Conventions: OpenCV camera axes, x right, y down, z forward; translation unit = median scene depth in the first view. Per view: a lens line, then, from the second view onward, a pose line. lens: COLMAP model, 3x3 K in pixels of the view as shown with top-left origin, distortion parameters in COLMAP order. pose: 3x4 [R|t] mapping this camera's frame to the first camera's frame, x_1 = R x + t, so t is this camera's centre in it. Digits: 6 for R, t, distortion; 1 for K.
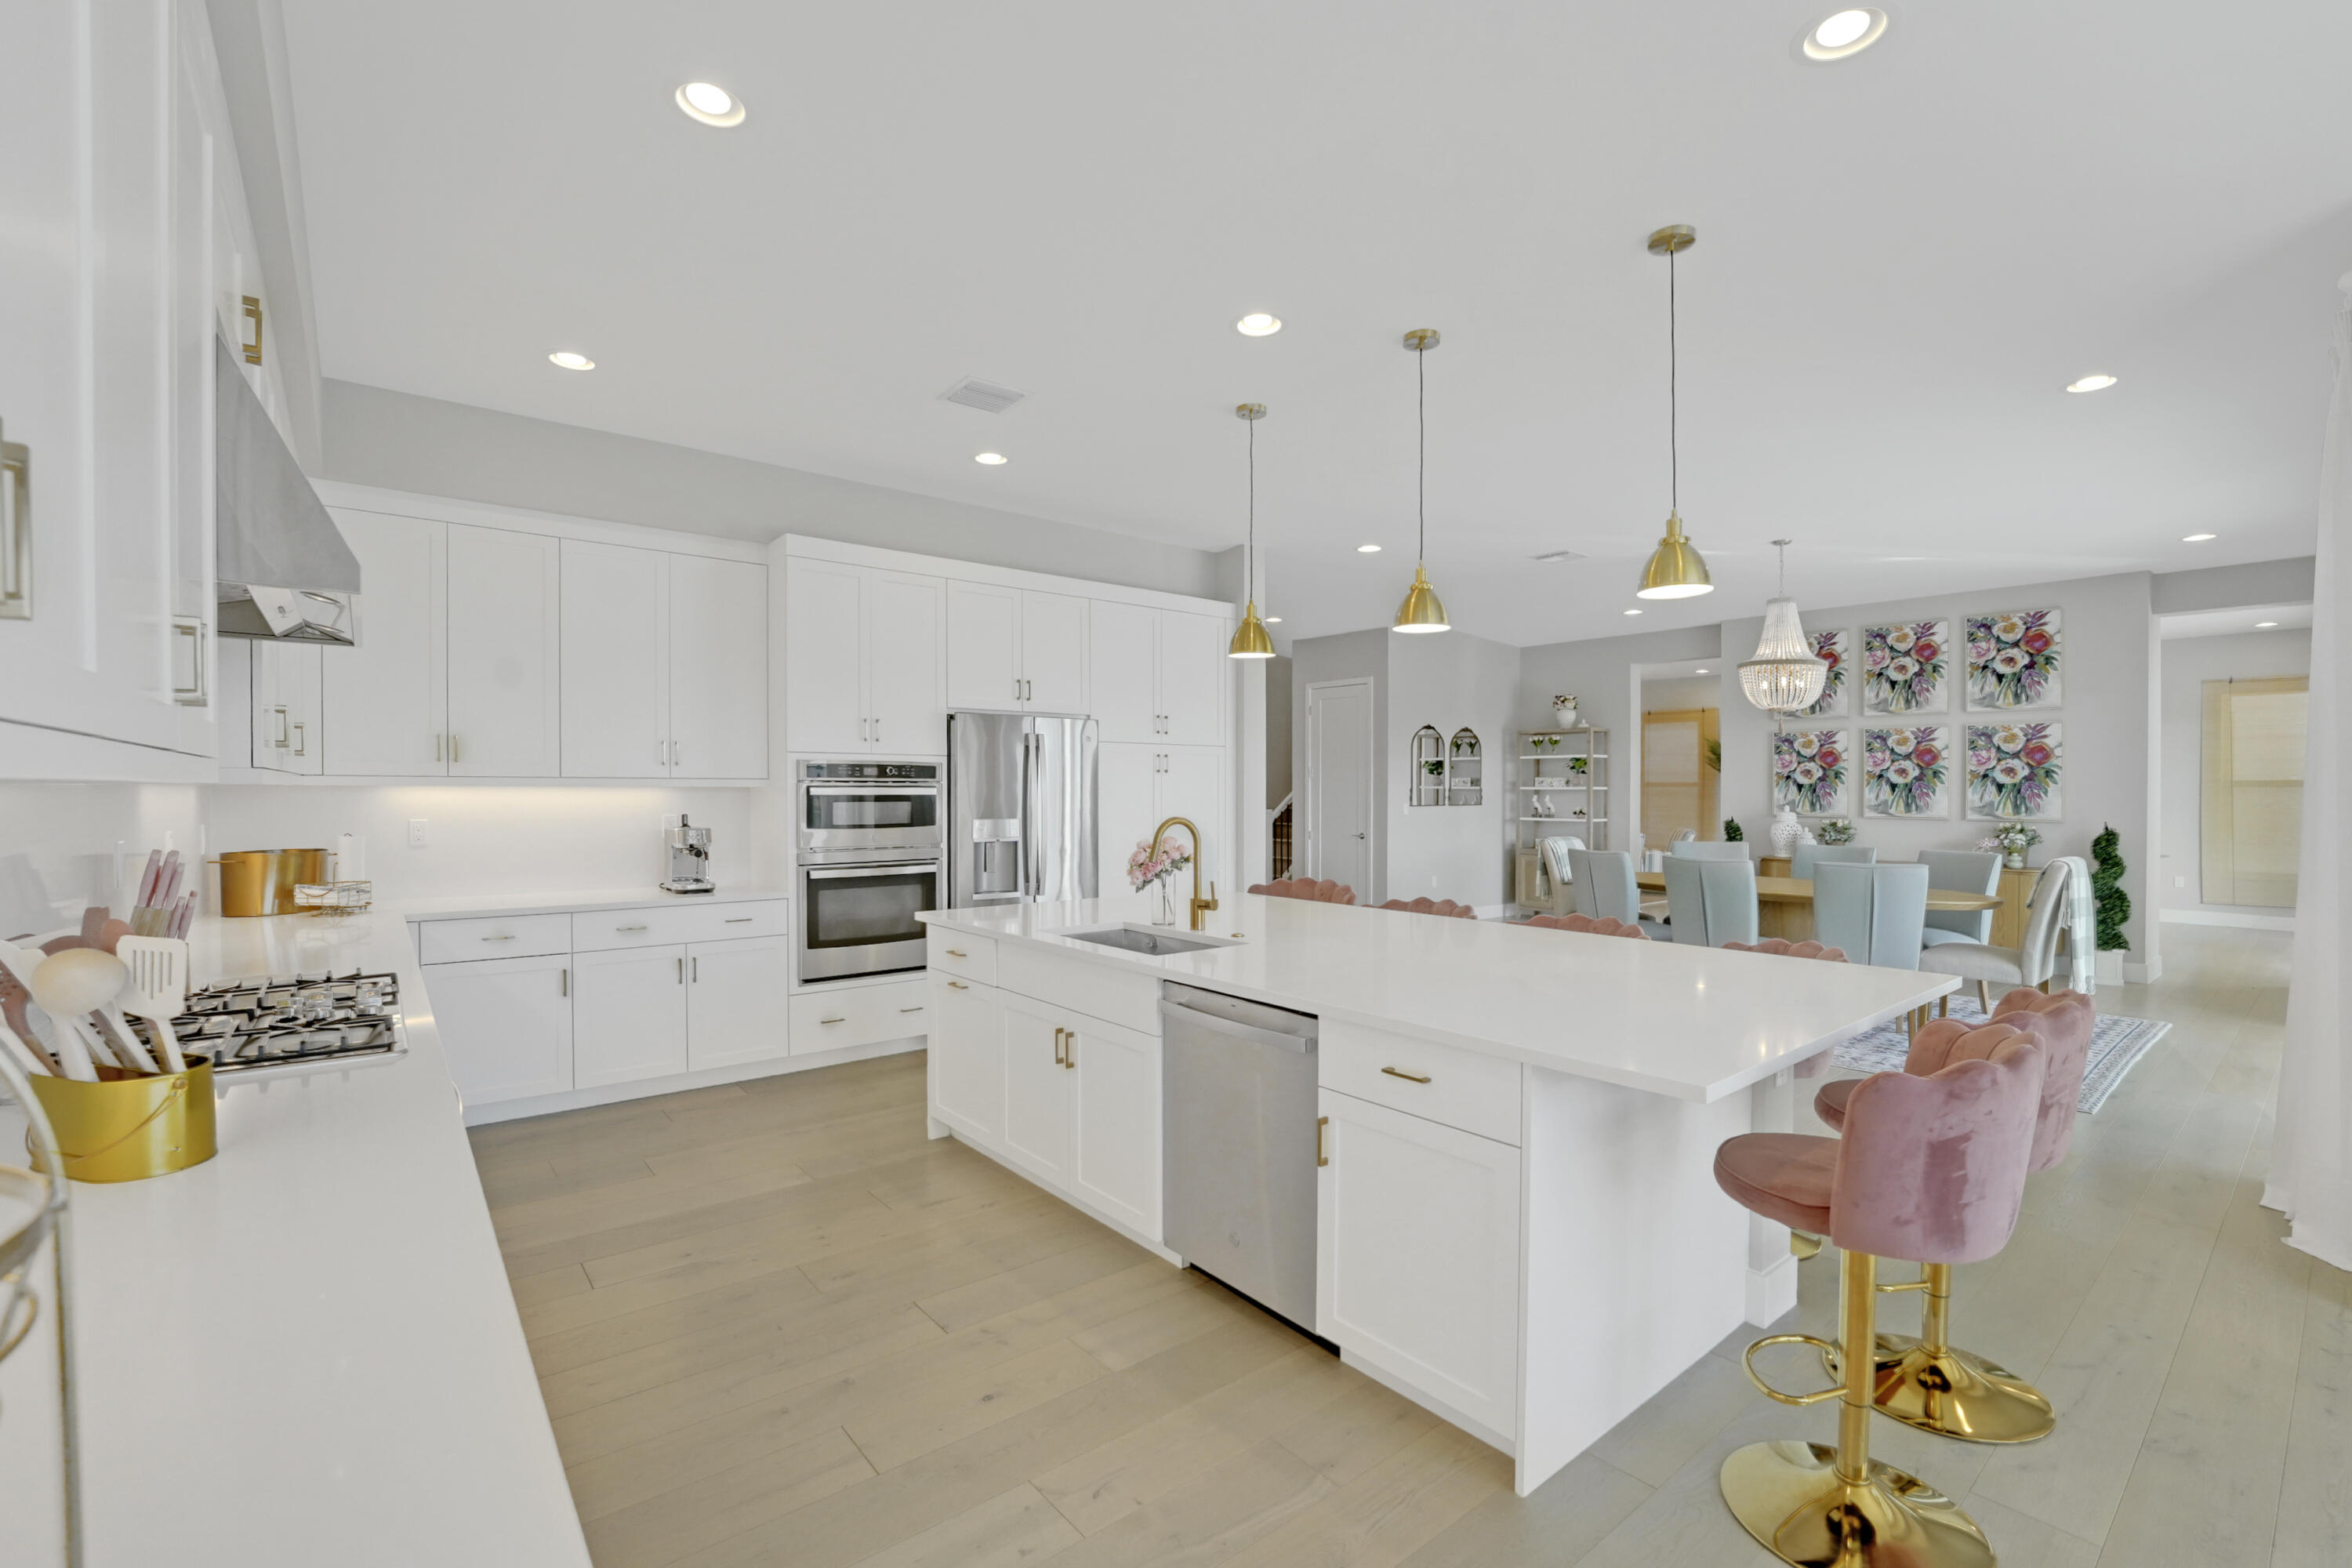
lens RADIAL K [[1011.9, 0, 1176.4], [0, 1011.9, 794.0], [0, 0, 1]] dist [-0.030225, 0.002157]
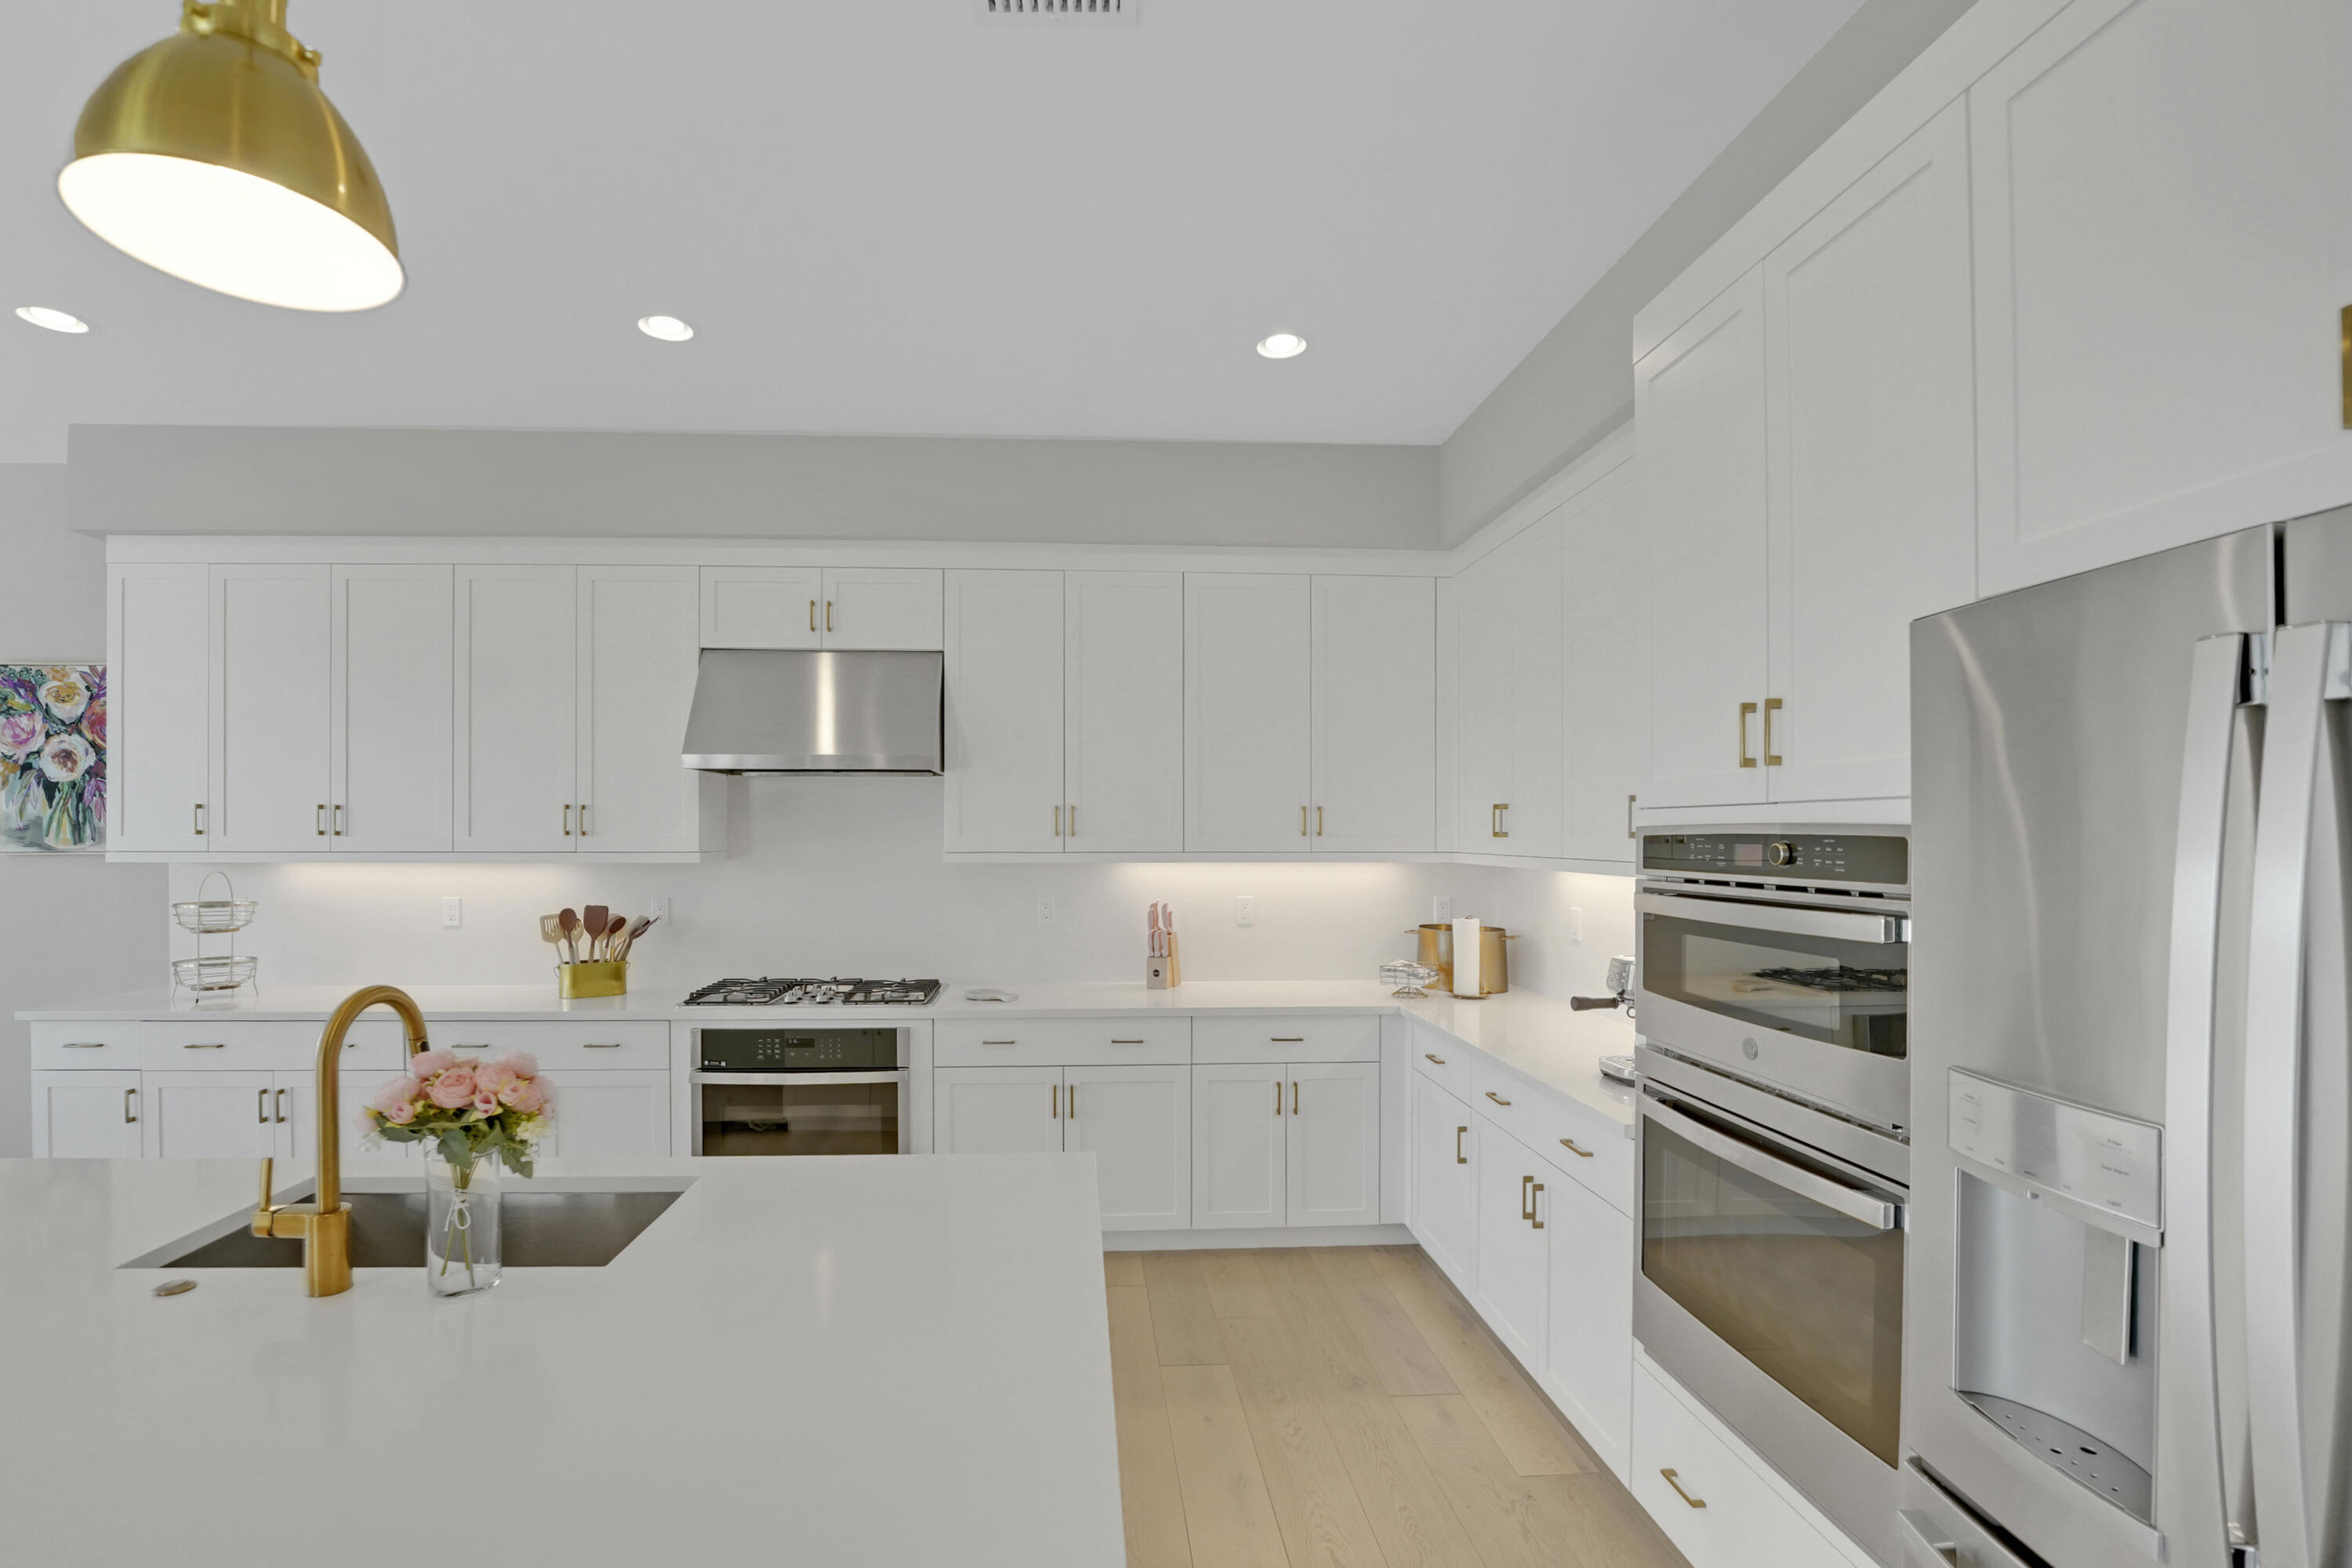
lens RADIAL K [[1011.9, 0, 1156.8], [0, 1011.9, 827.4], [0, 0, 1]] dist [-0.030225, 0.002157]
pose [[-0.570816, -0.009979, -0.821017, 0.091497], [-0.008827, 0.999943, -0.006017, -0.026667], [0.821030, 0.003813, -0.570872, 0.985747]]
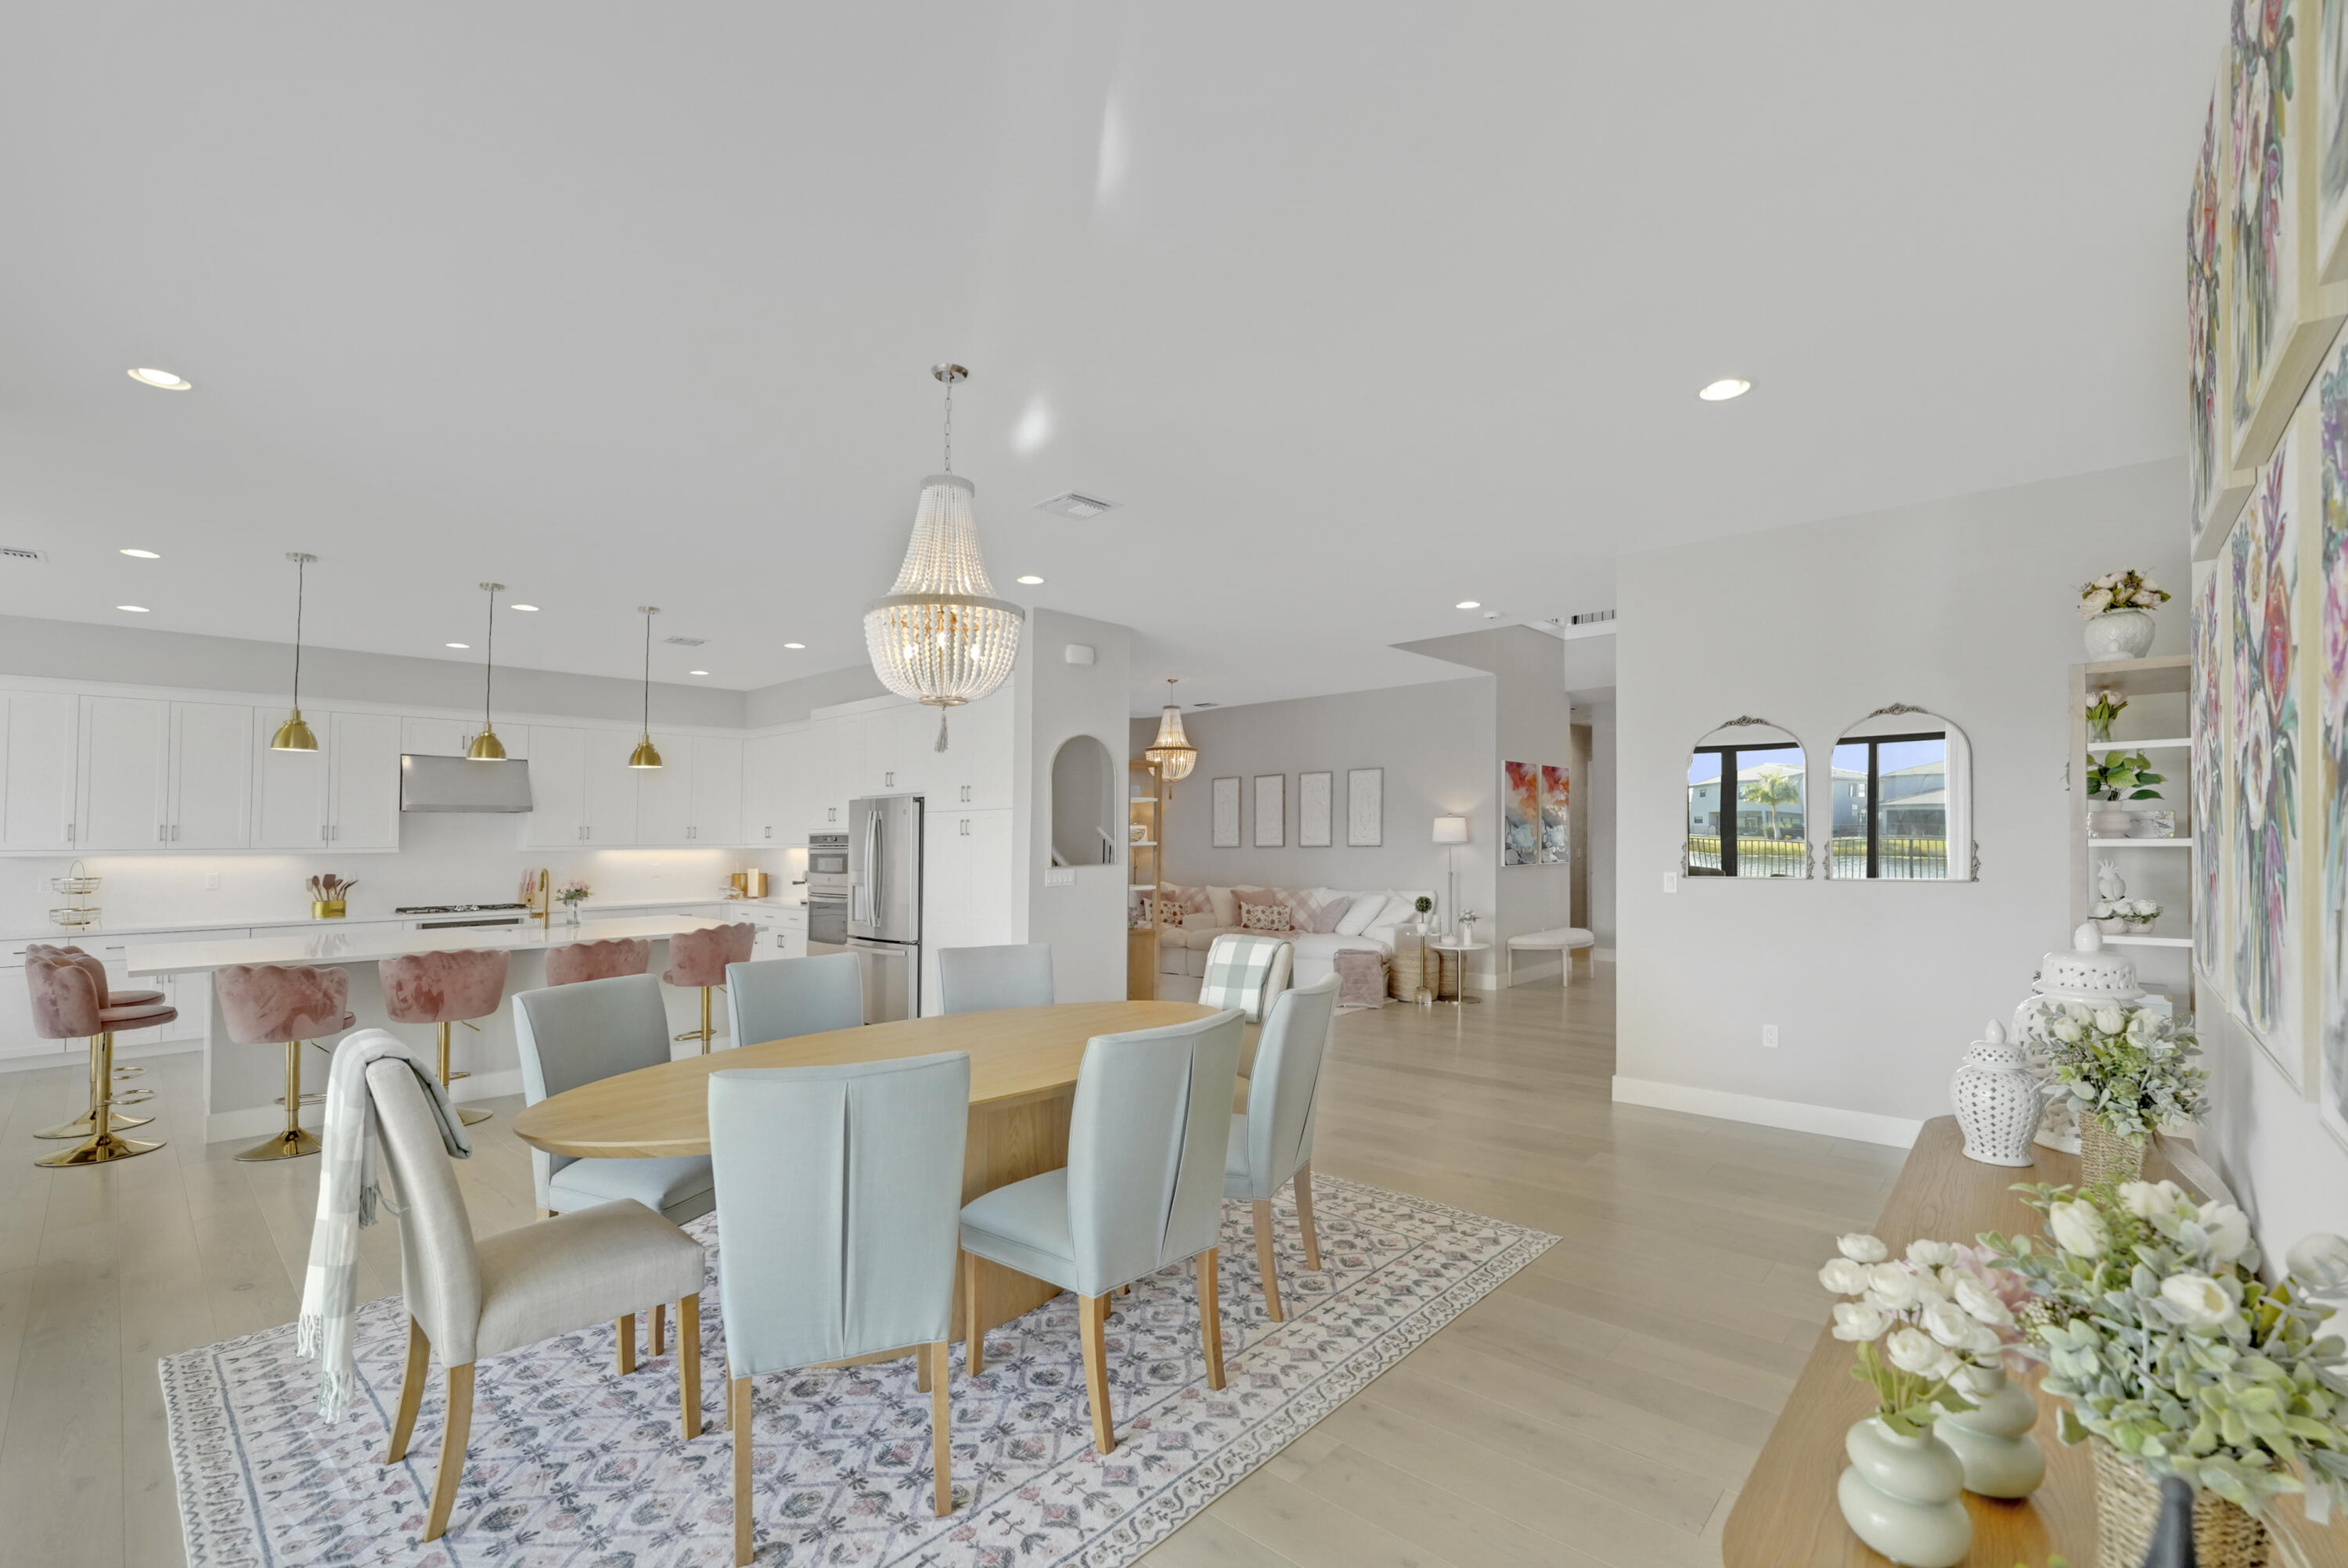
lens RADIAL K [[989.1, 0, 1168.9], [0, 989.1, 780.4], [0, 0, 1]] dist [-0.033248, 0.005233]
pose [[0.149529, -0.063754, -0.986700, 1.339158], [0.004555, 0.997953, -0.063791, -0.013020], [0.988747, 0.005044, 0.149513, 1.256781]]
